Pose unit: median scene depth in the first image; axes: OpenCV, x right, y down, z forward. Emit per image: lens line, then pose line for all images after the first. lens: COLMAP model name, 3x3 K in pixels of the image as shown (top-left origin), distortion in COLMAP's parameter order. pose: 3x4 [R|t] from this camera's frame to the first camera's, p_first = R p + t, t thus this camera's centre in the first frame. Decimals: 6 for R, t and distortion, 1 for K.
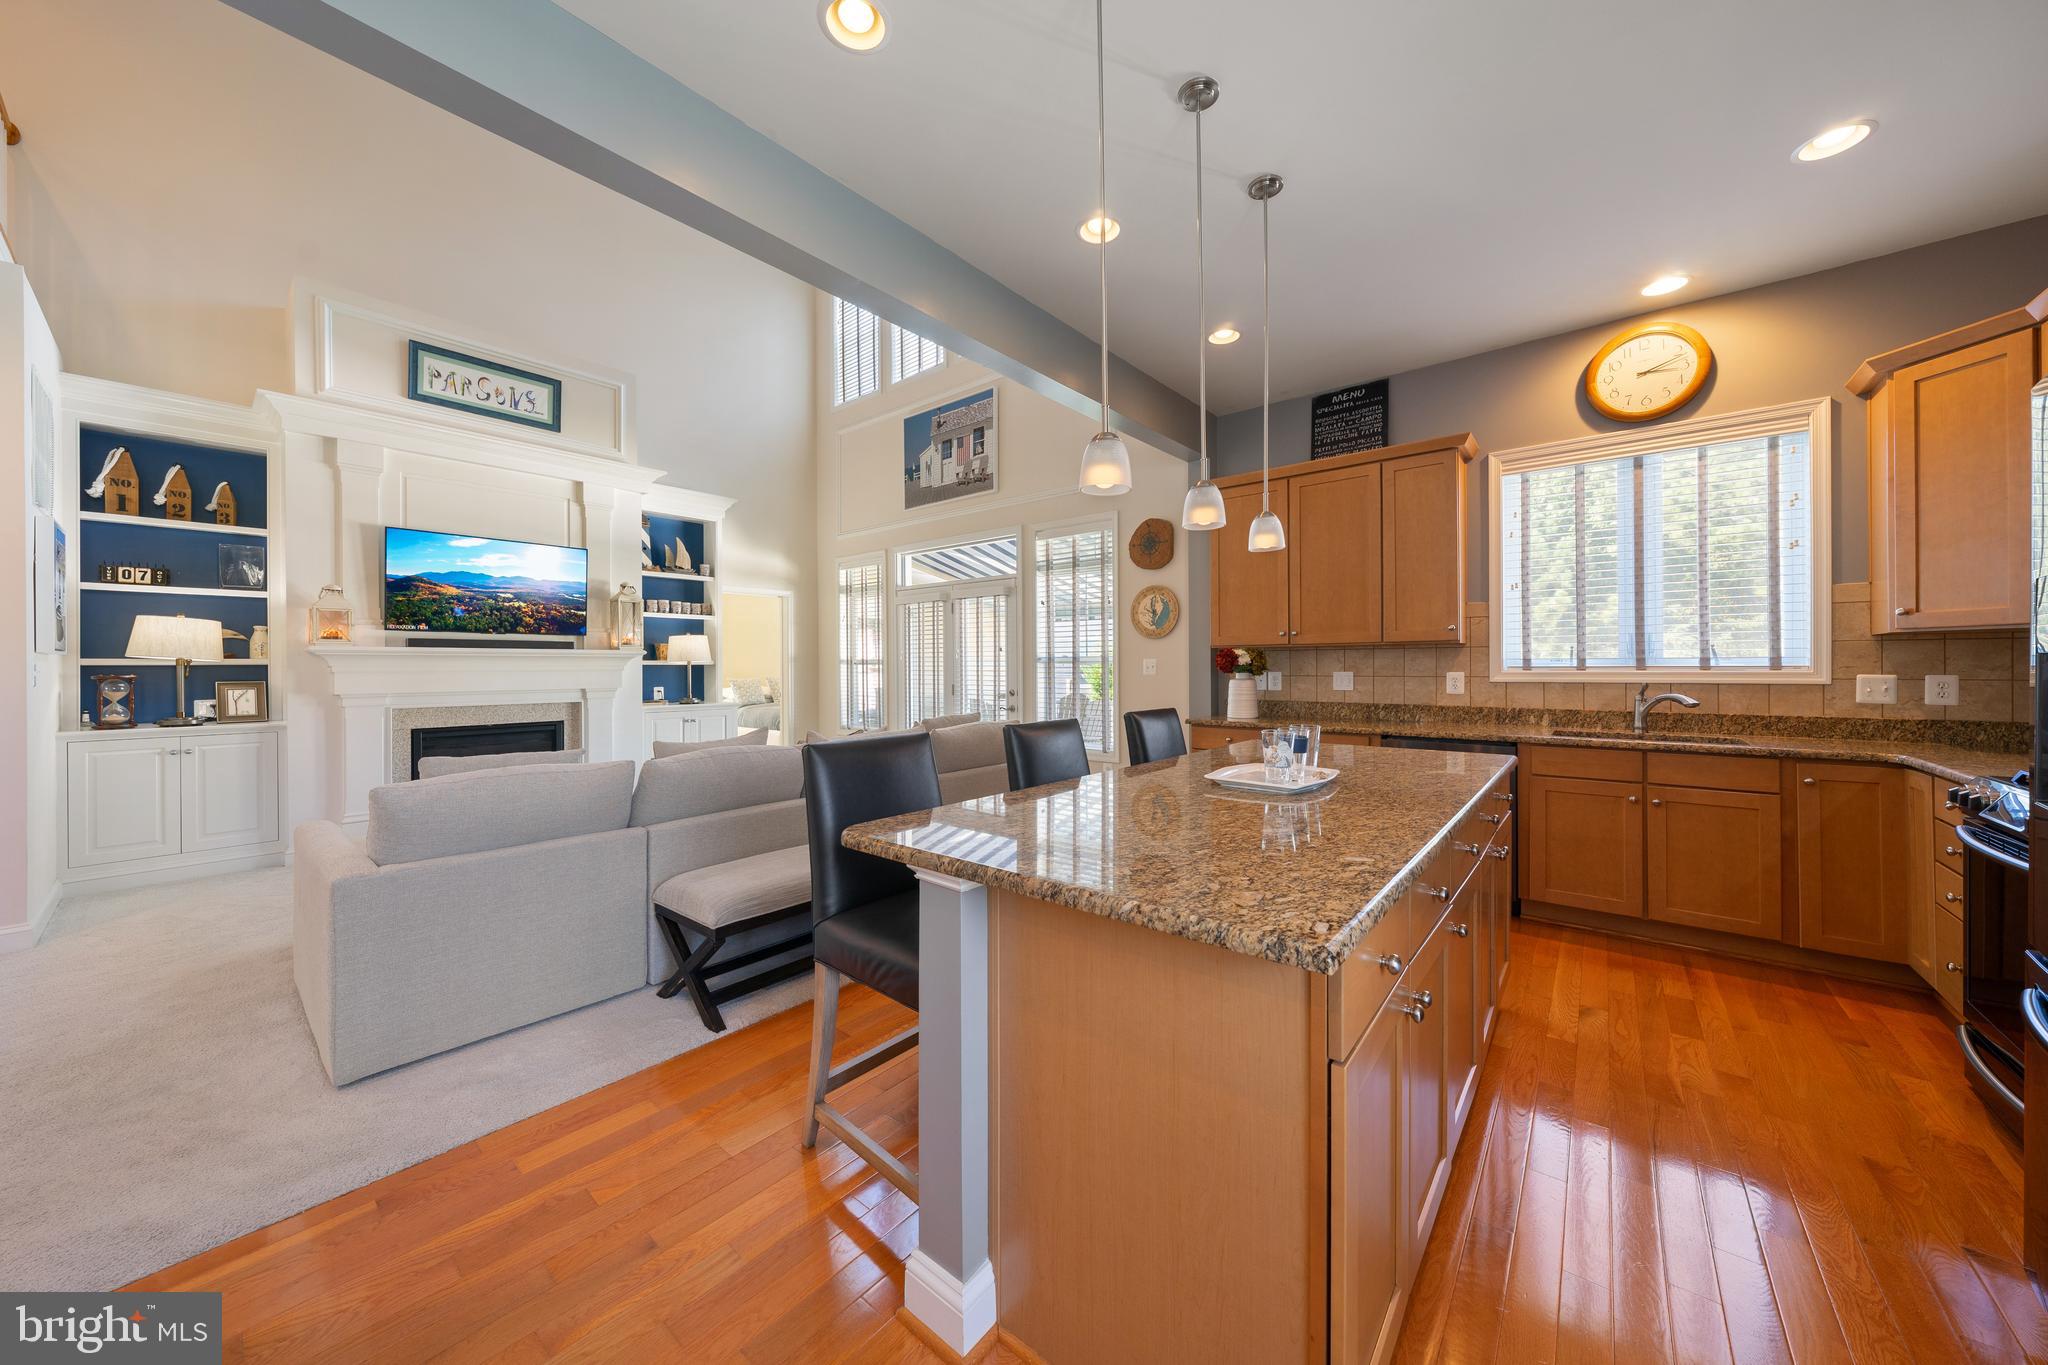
lens RADIAL K [[707.4, 0, 1010.9], [0, 707.4, 665.1], [0, 0, 1]] dist [-0.003970, 0.000296]
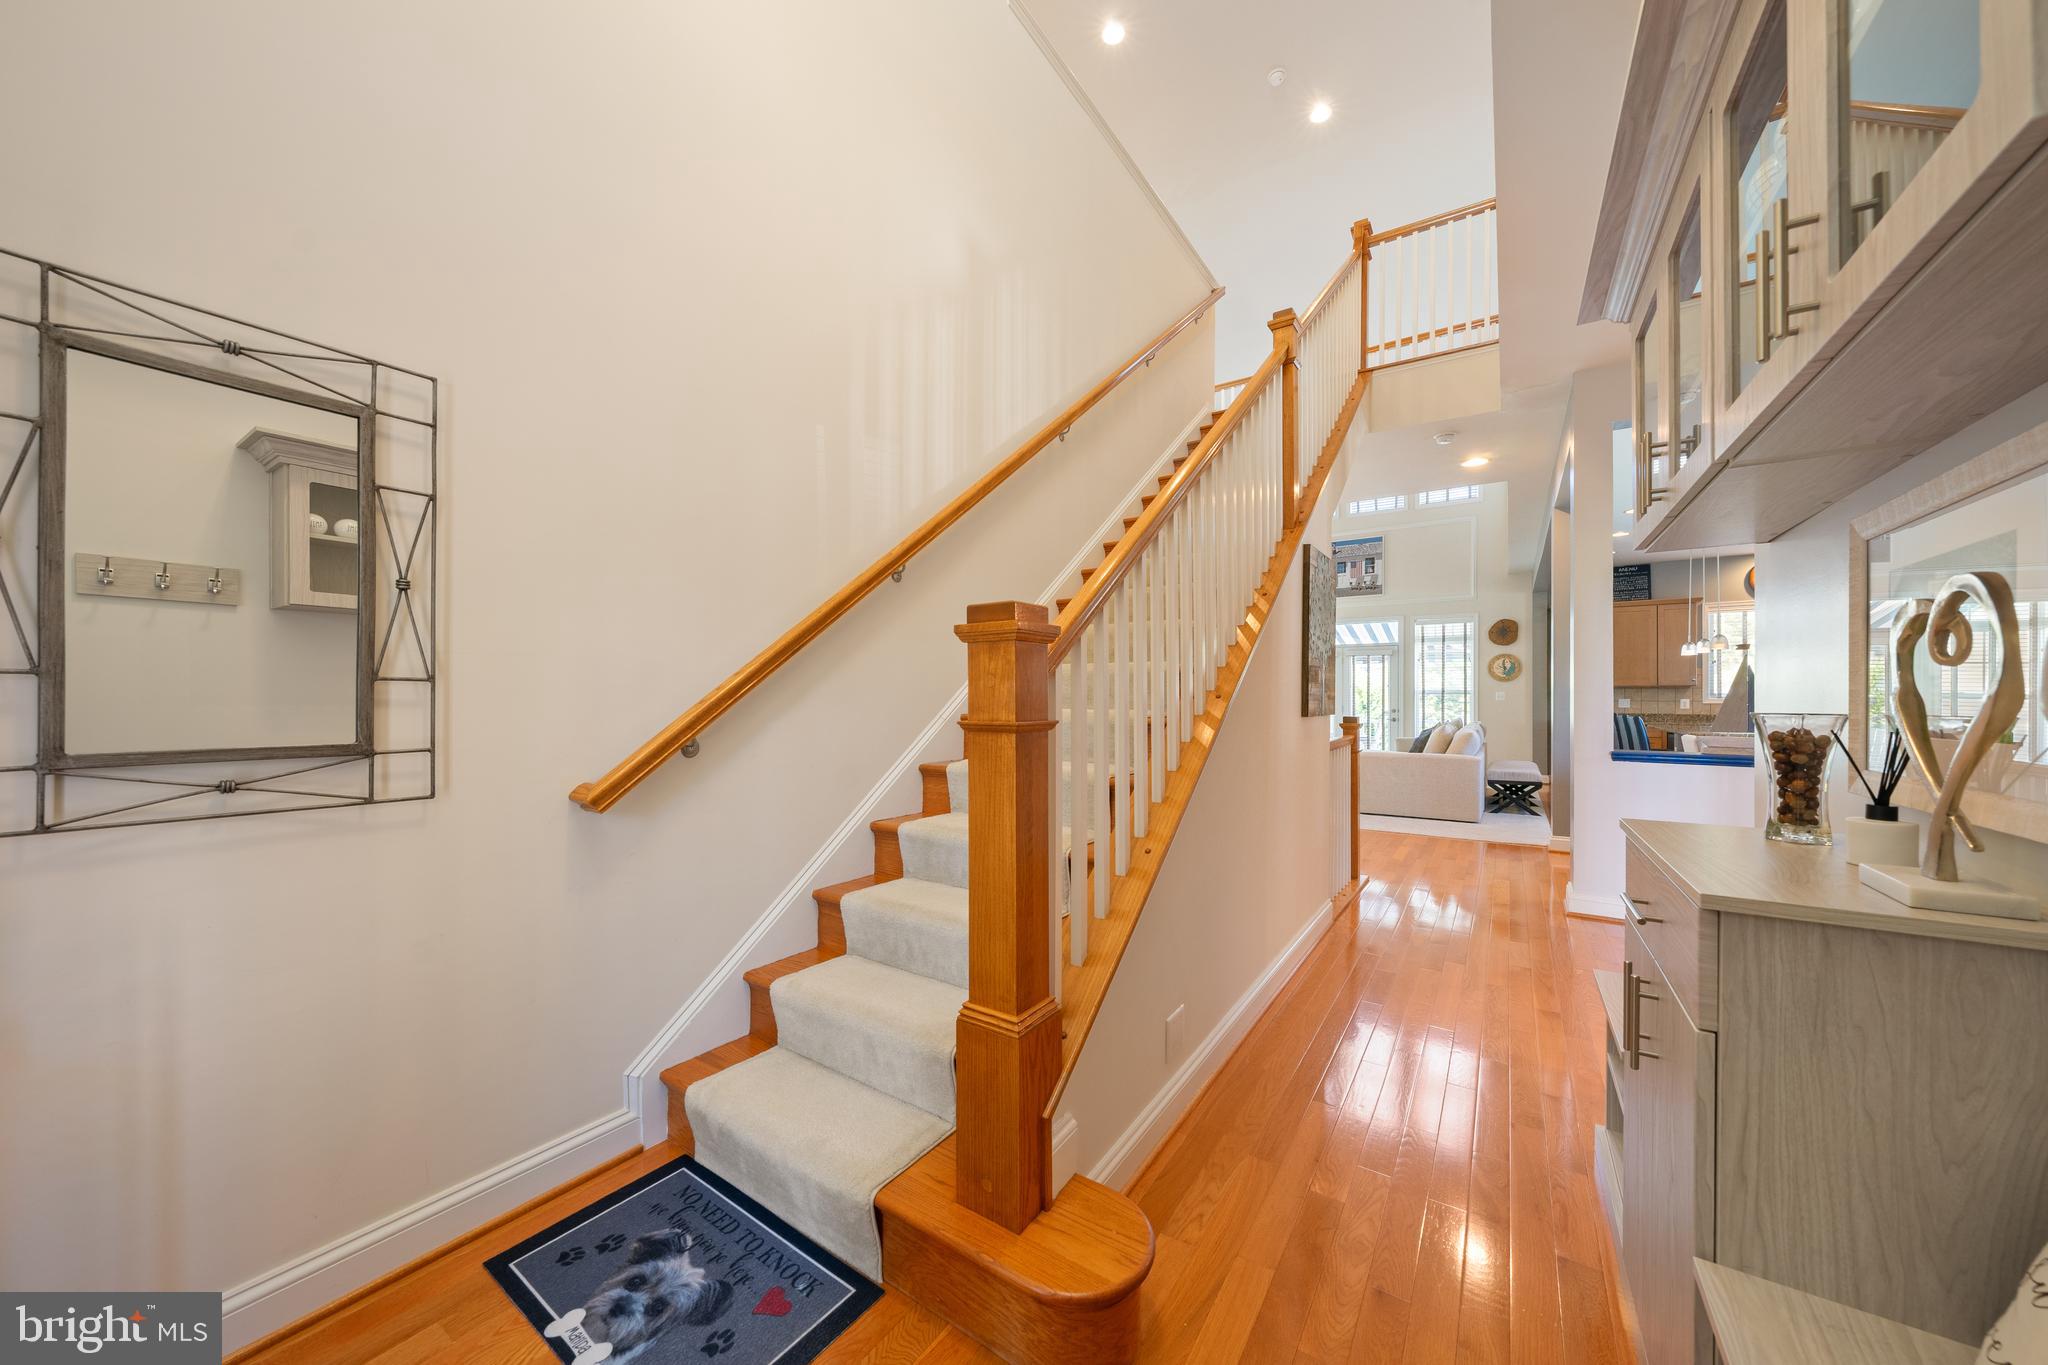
lens RADIAL K [[707.4, 0, 1022.0], [0, 707.4, 694.9], [0, 0, 1]] dist [-0.003970, 0.000296]
pose [[0.993462, 0.003694, 0.114107, -1.485151], [-0.003993, 0.999989, 0.002397, -0.000544], [-0.114097, -0.002837, 0.993466, -0.851663]]
